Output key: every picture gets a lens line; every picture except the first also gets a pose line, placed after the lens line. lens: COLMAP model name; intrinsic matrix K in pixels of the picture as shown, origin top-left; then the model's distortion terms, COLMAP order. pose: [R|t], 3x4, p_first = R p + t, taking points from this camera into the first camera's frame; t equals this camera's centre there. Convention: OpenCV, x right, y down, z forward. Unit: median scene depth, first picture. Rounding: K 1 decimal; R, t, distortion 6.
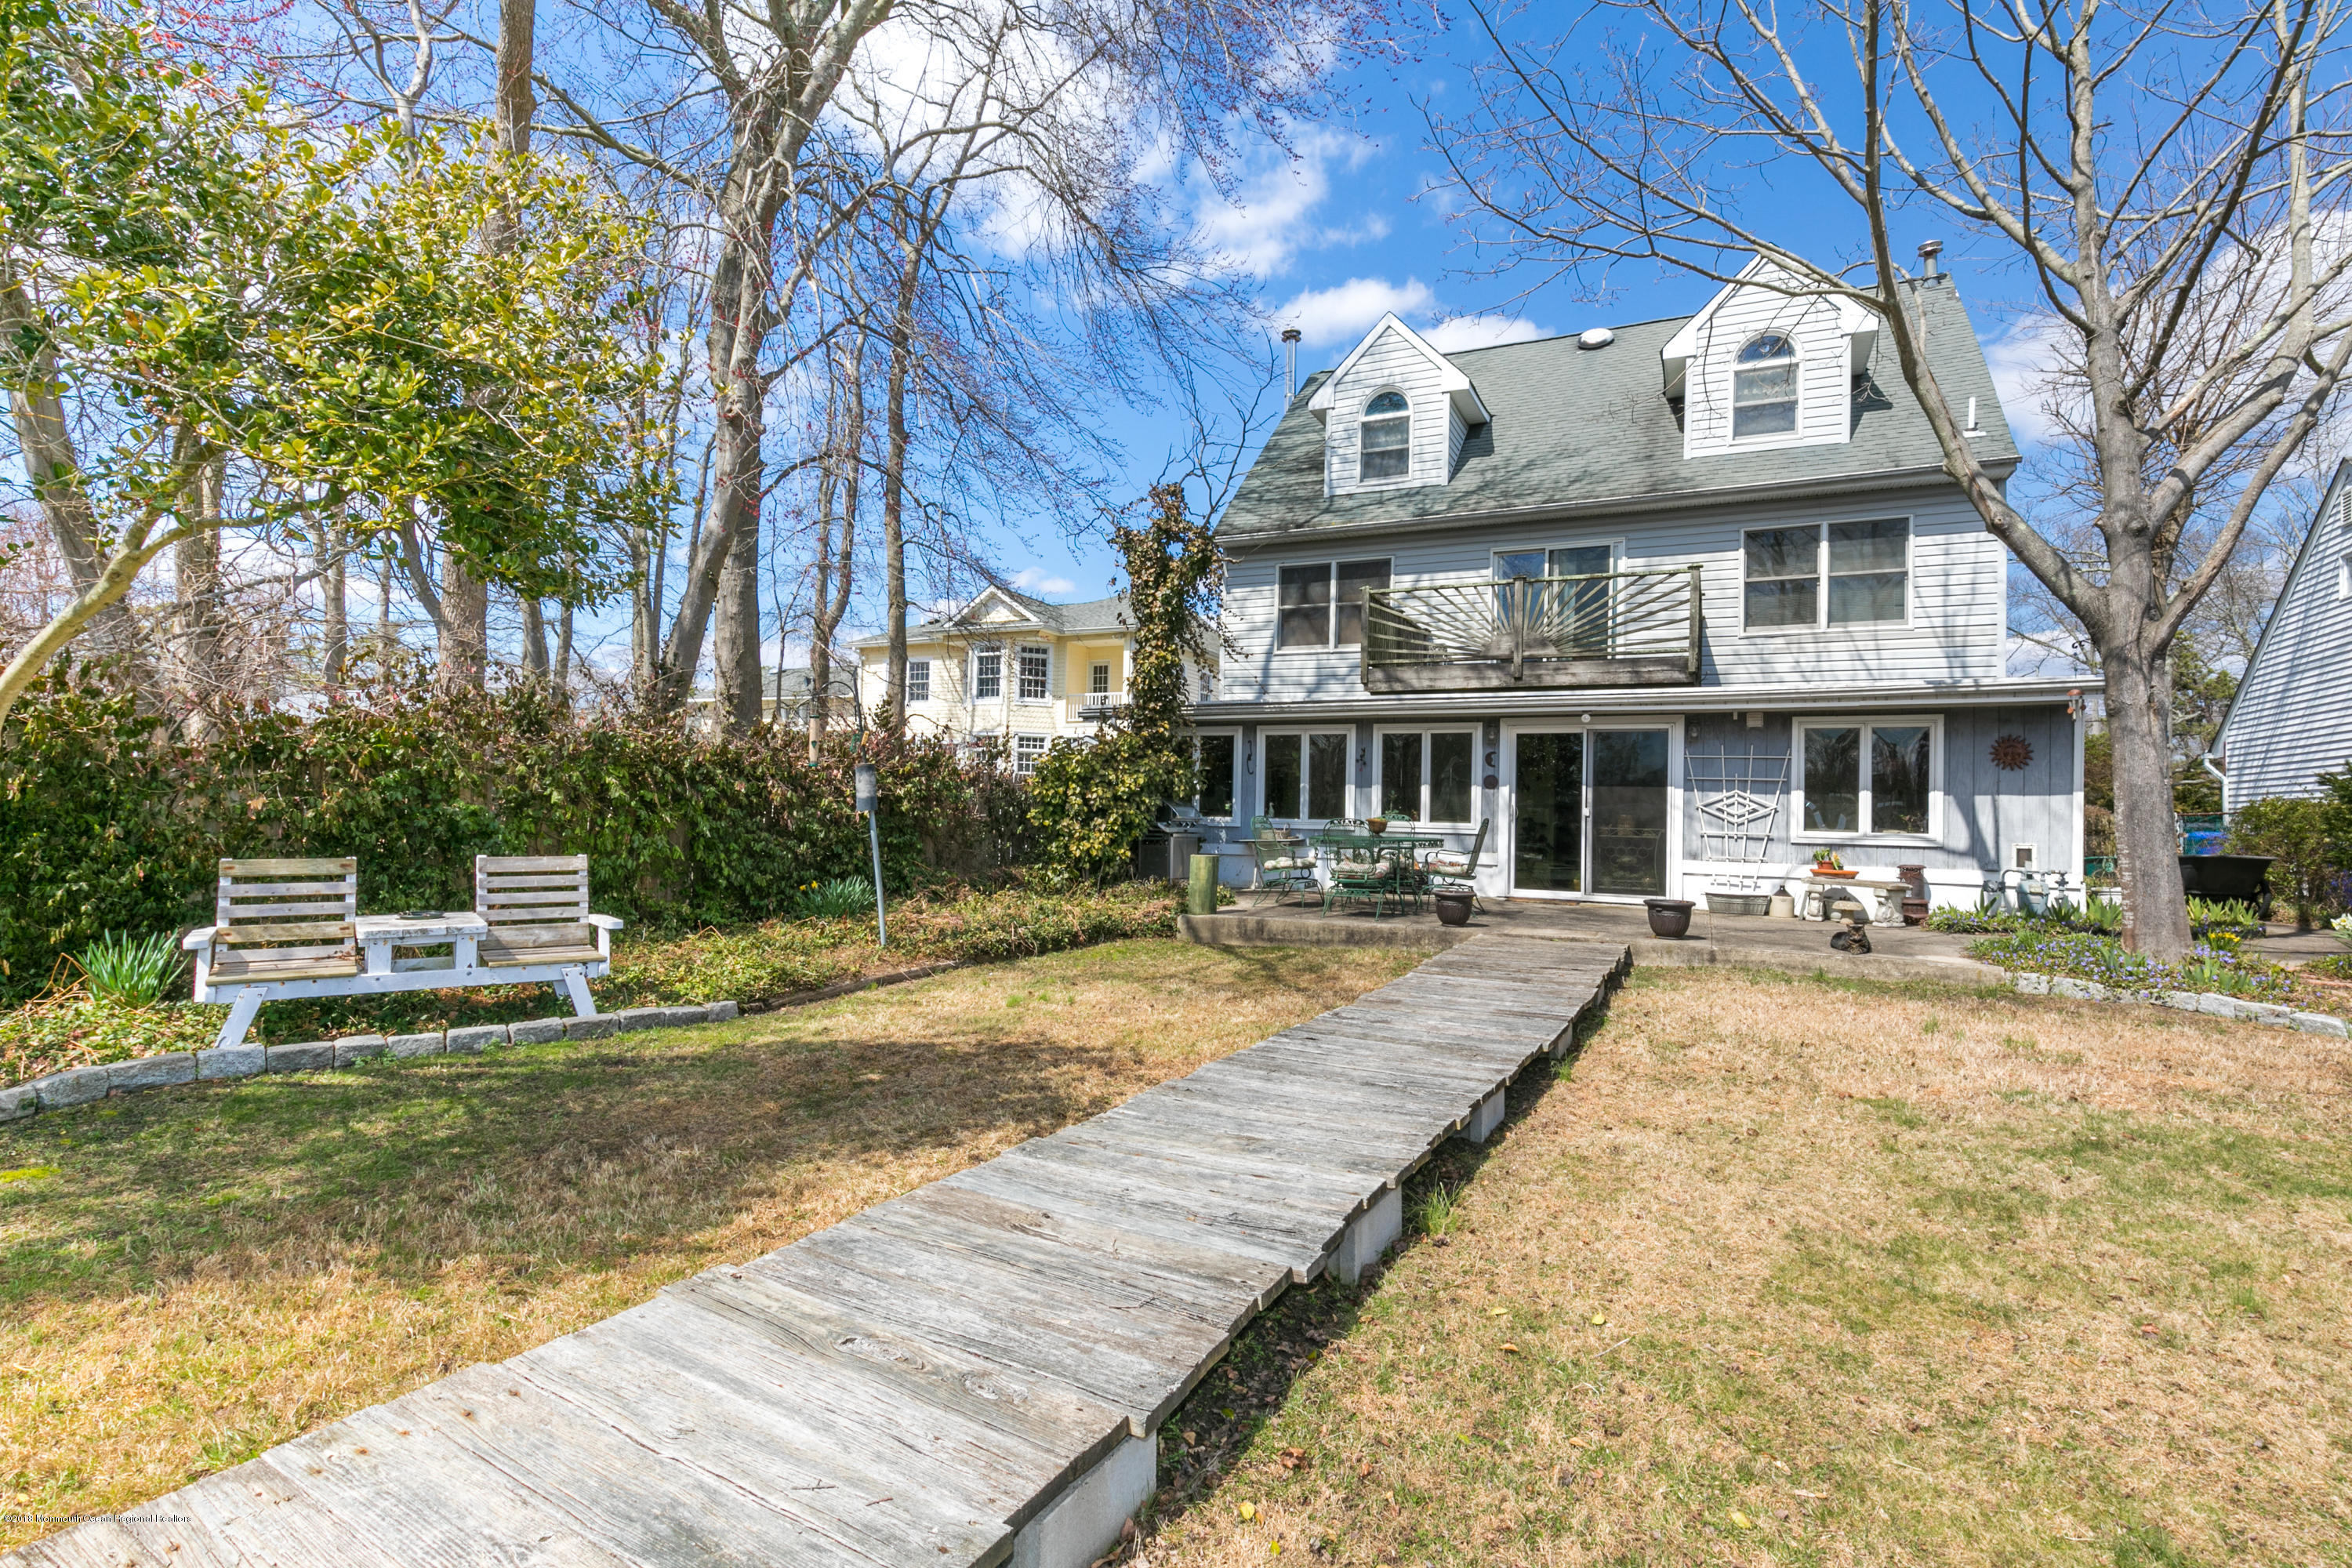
lens RADIAL K [[1076.2, 0, 1188.8], [0, 1076.2, 793.7], [0, 0, 1]] dist [-0.012079, -0.000044]
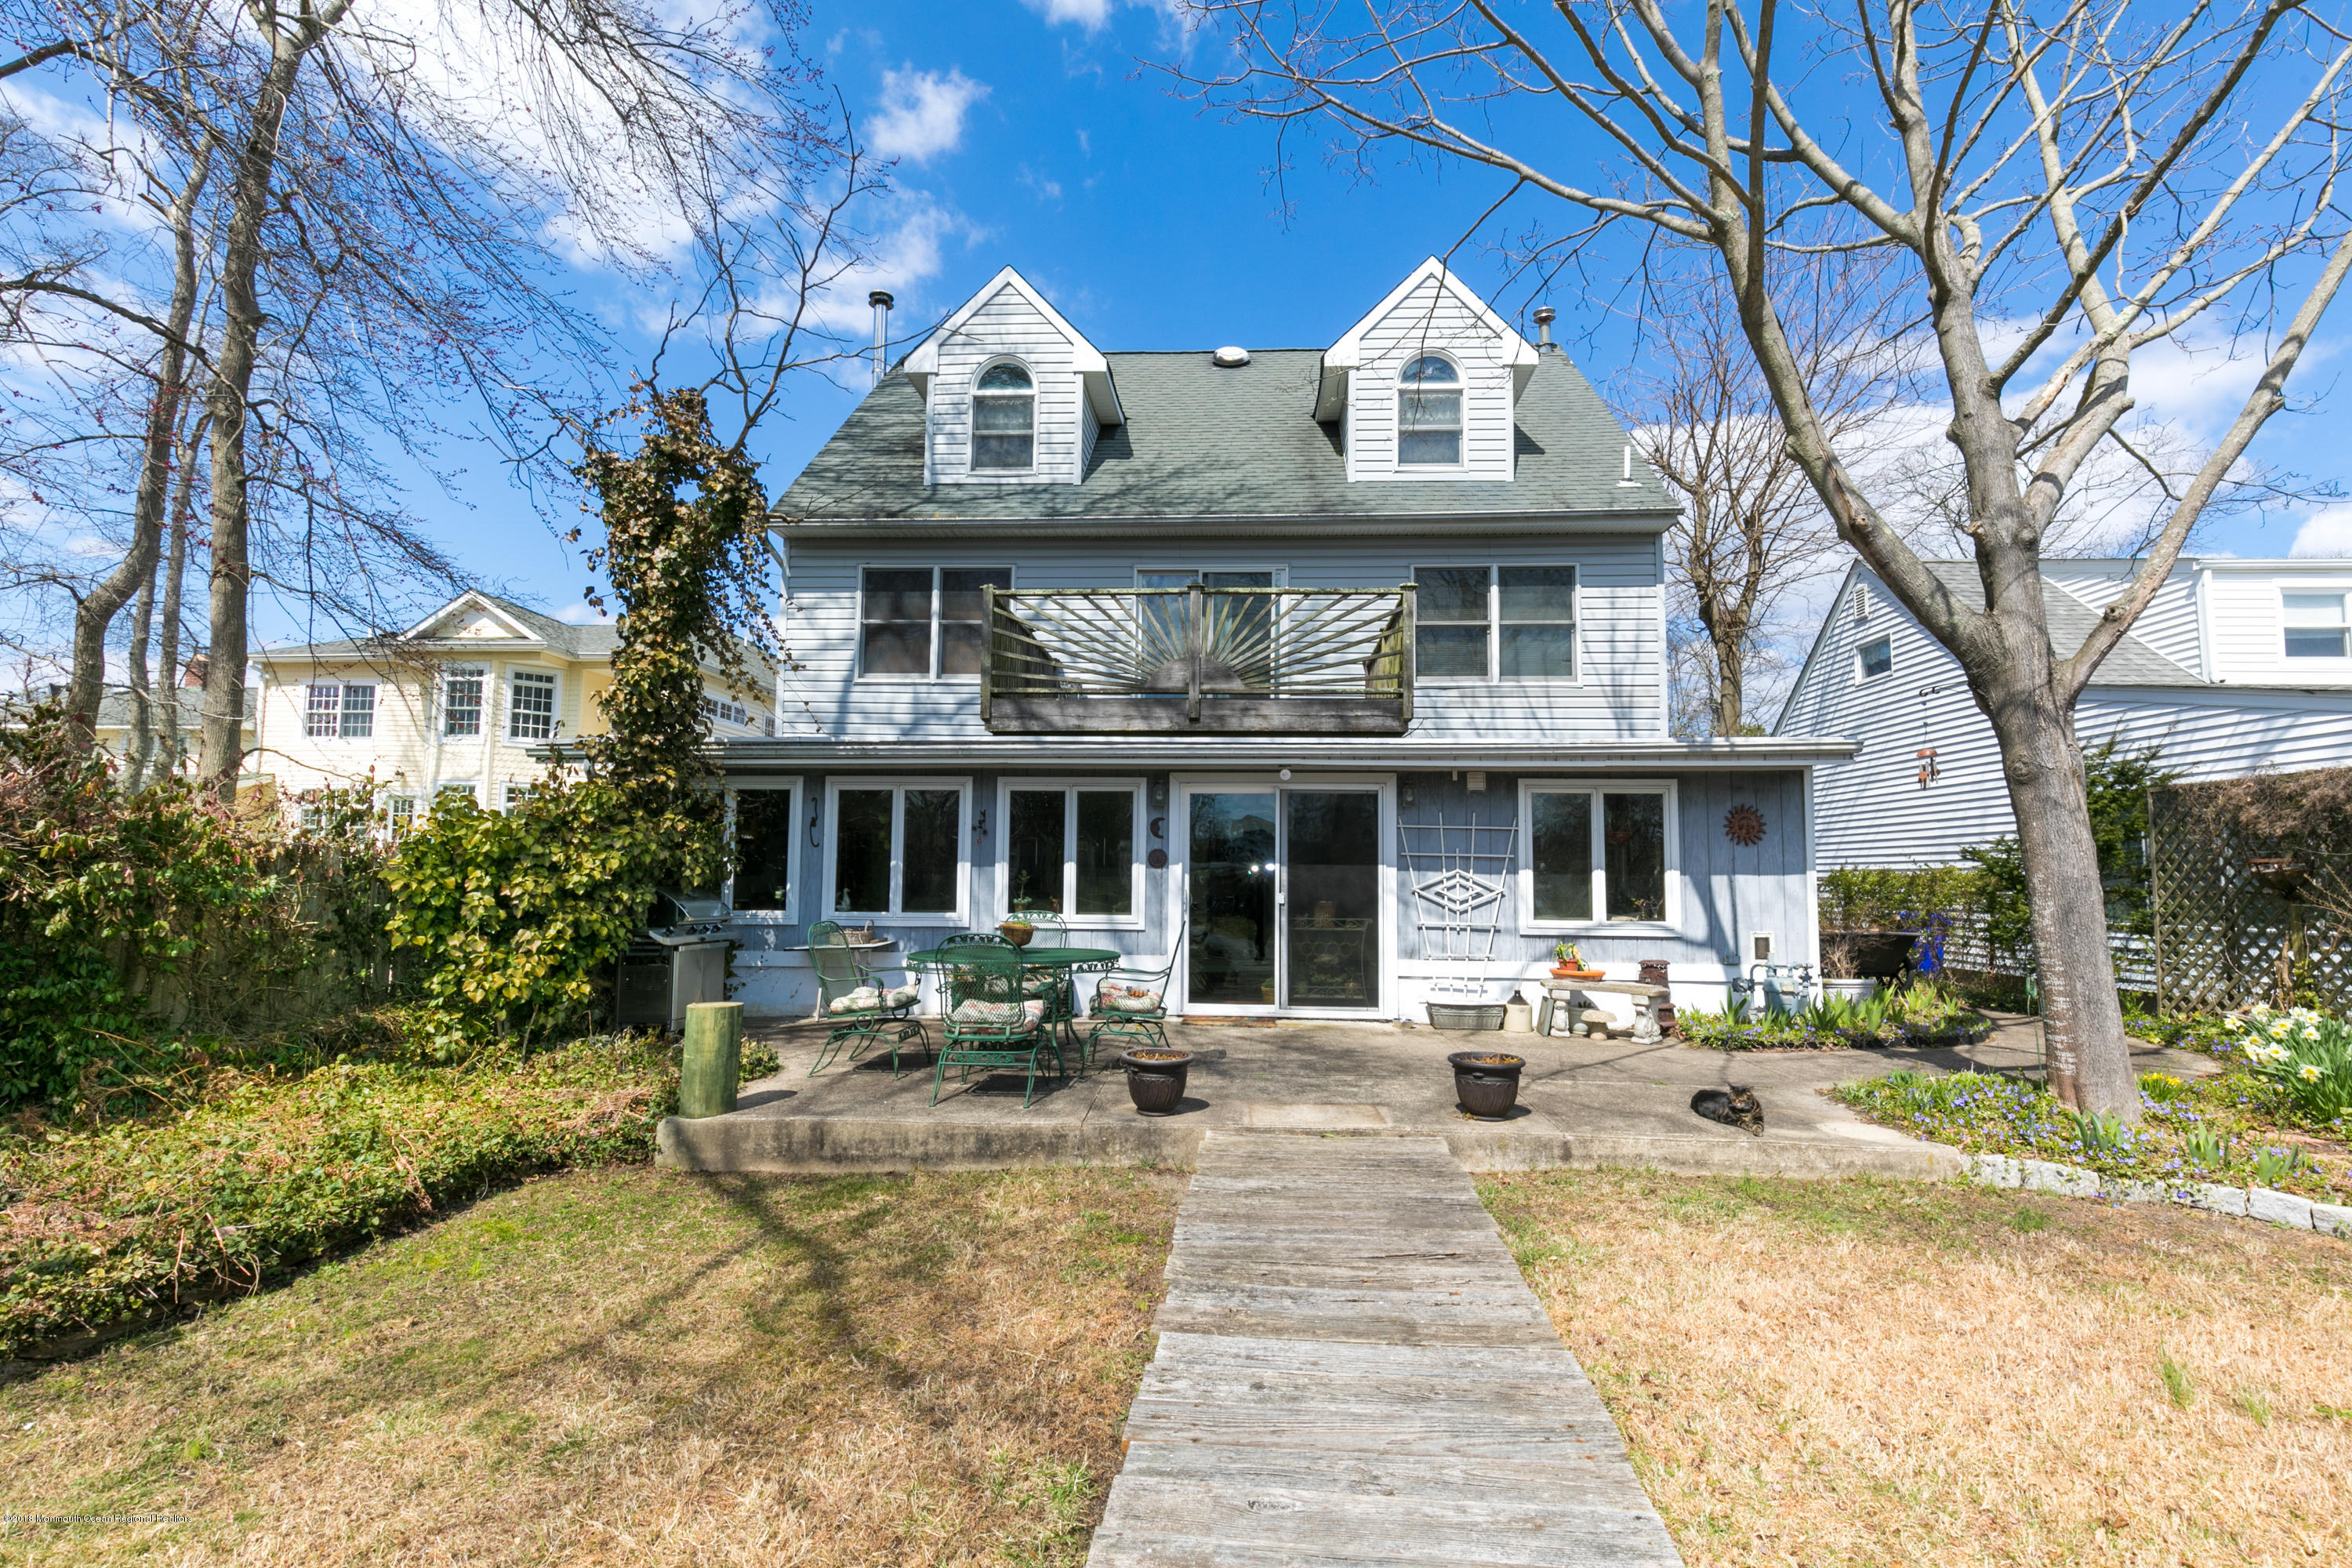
lens RADIAL K [[994.3, 0, 1164.2], [0, 994.3, 792.5], [0, 0, 1]] dist [0.012825, -0.000342]
pose [[0.928858, 0.016524, 0.370067, 0.030952], [0.003568, 0.998559, -0.053541, -0.019451], [-0.370419, 0.051053, 0.927461, 0.356306]]
